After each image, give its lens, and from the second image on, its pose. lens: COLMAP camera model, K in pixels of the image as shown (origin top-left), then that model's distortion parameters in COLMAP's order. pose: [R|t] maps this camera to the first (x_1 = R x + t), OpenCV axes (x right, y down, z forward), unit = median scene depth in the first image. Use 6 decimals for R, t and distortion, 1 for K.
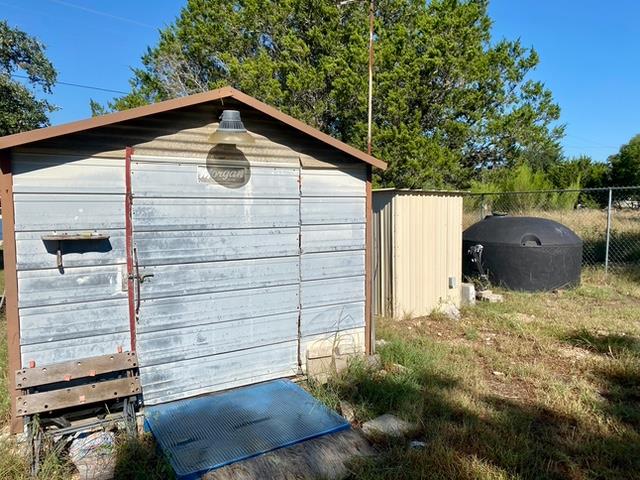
lens RADIAL K [[488.3, 0, 321.0], [0, 488.3, 239.9], [0, 0, 1]] dist [0.061716, 0.001858]
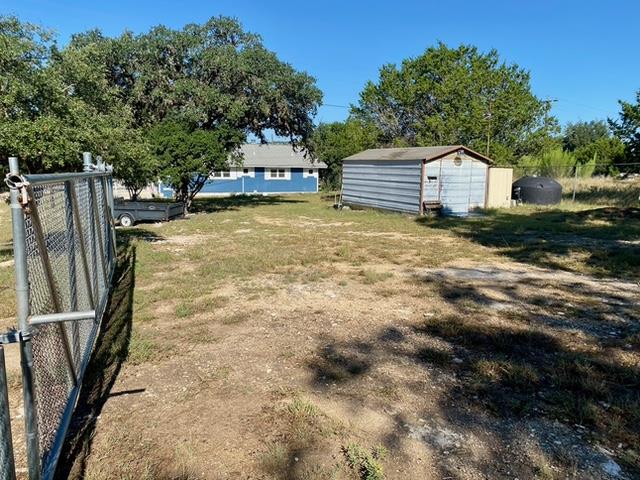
lens RADIAL K [[488.3, 0, 318.5], [0, 488.3, 240.0], [0, 0, 1]] dist [0.061716, 0.001858]
pose [[0.995254, 0.027110, -0.093454, -0.876140], [-0.021224, 0.997762, 0.063412, 0.264272], [0.094964, -0.061128, 0.993602, -3.123555]]
